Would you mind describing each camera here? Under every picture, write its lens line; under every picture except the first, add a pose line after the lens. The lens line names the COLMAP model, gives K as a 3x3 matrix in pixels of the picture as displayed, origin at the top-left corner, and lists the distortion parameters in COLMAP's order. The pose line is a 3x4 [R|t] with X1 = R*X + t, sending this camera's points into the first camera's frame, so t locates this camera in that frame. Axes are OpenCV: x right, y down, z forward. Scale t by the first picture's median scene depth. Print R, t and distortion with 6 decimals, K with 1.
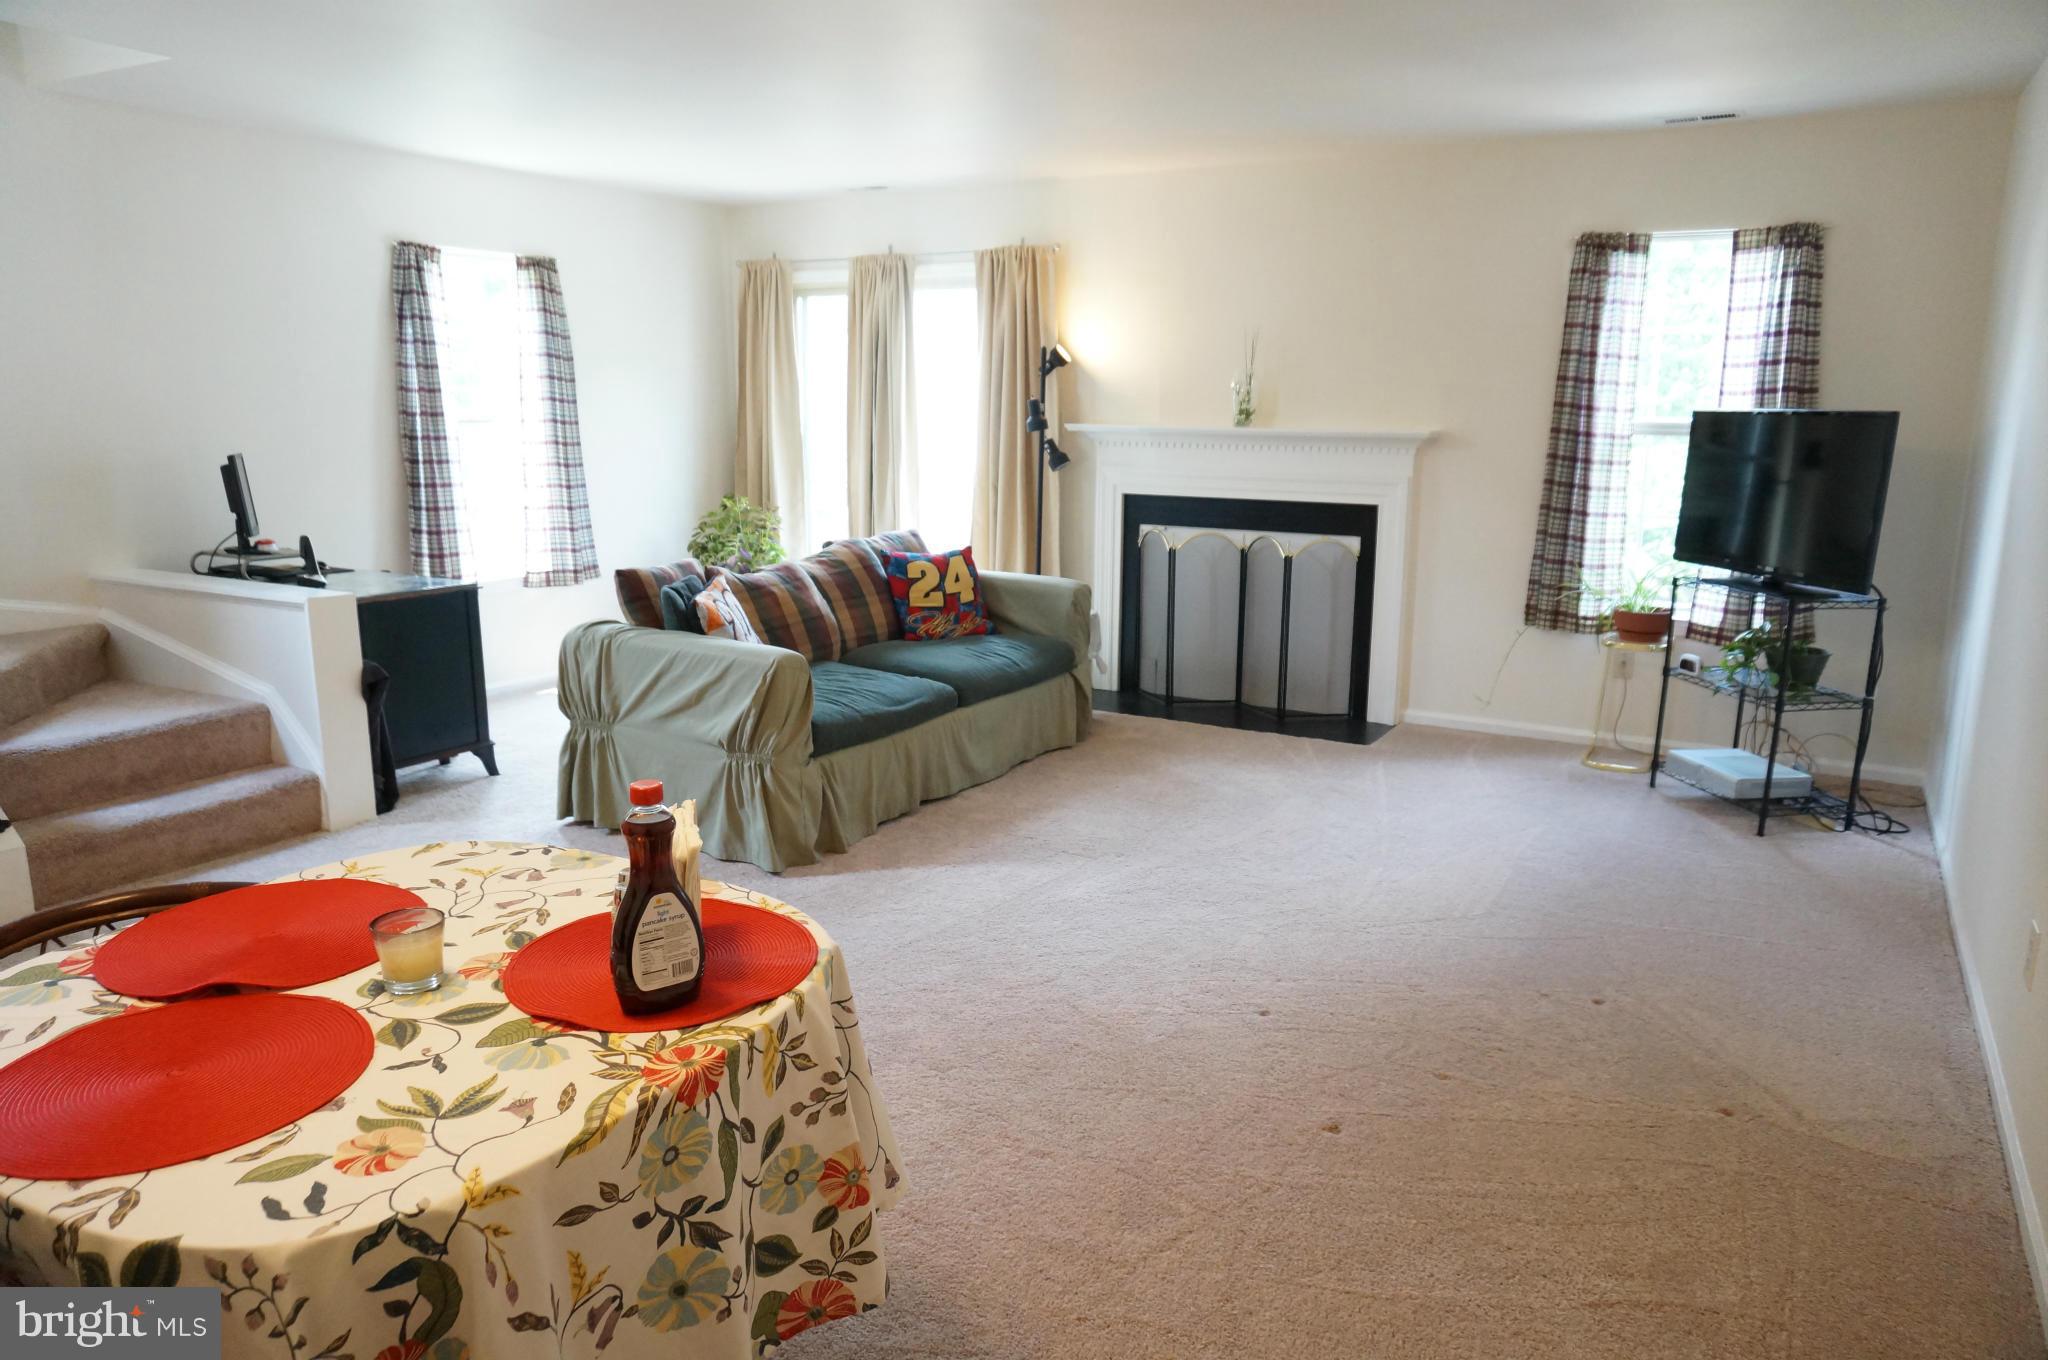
lens RADIAL K [[1361.8, 0, 1024.0], [0, 1361.8, 680.0], [0, 0, 1]] dist [-0.008234, 0.002958]
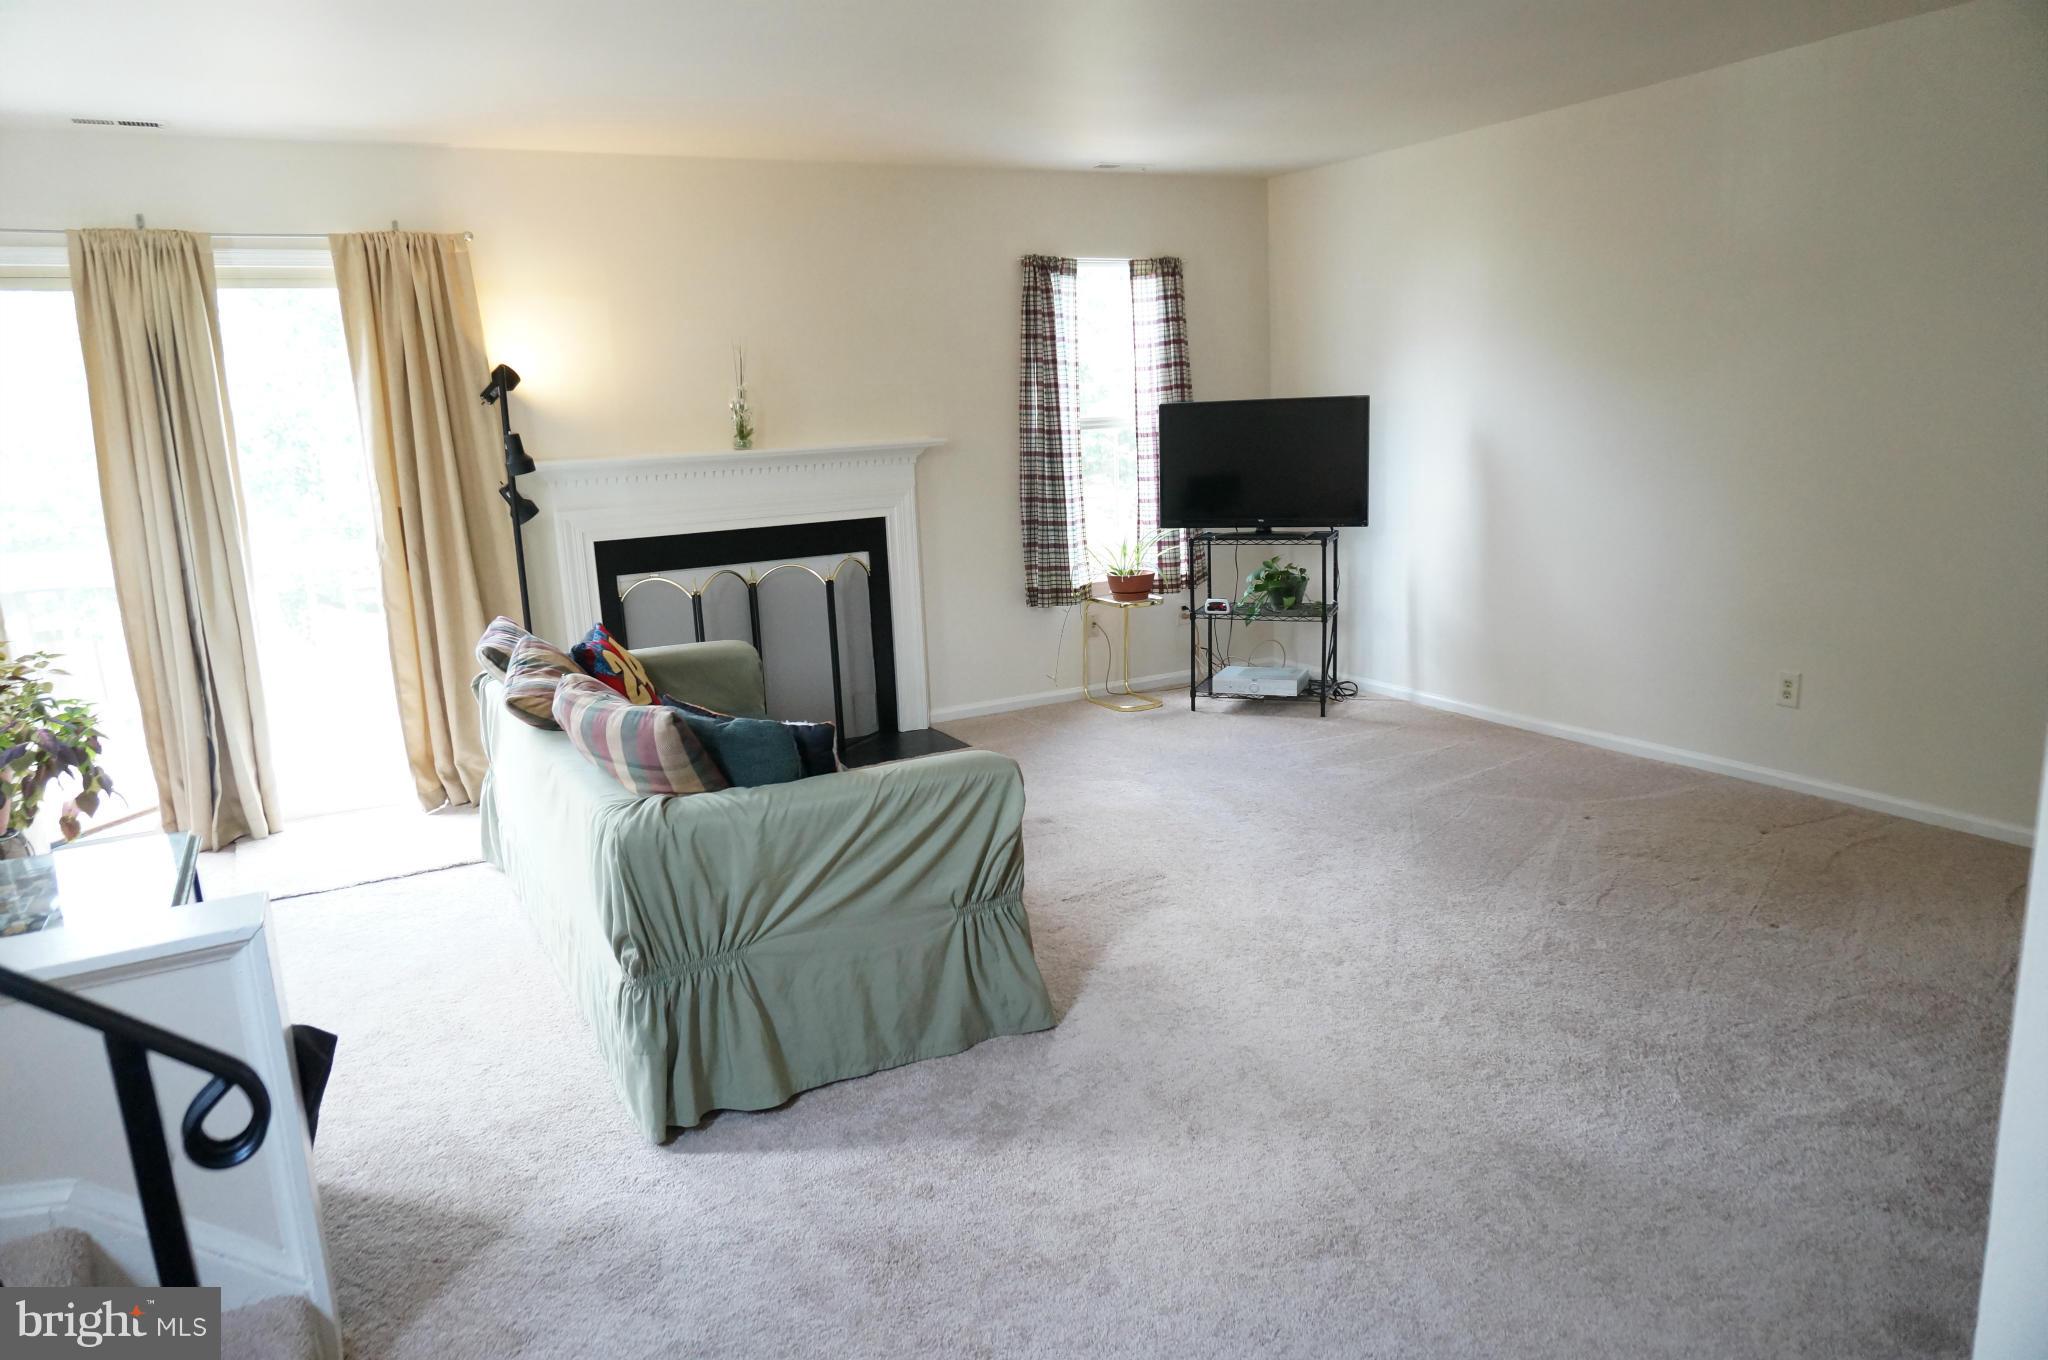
lens RADIAL K [[1361.8, 0, 1024.0], [0, 1361.8, 680.0], [0, 0, 1]] dist [-0.008234, 0.002958]
pose [[0.525360, -0.203320, 0.826231, -0.583541], [0.218735, 0.970669, 0.099781, -0.097847], [-0.822285, 0.128305, 0.554424, 0.412861]]
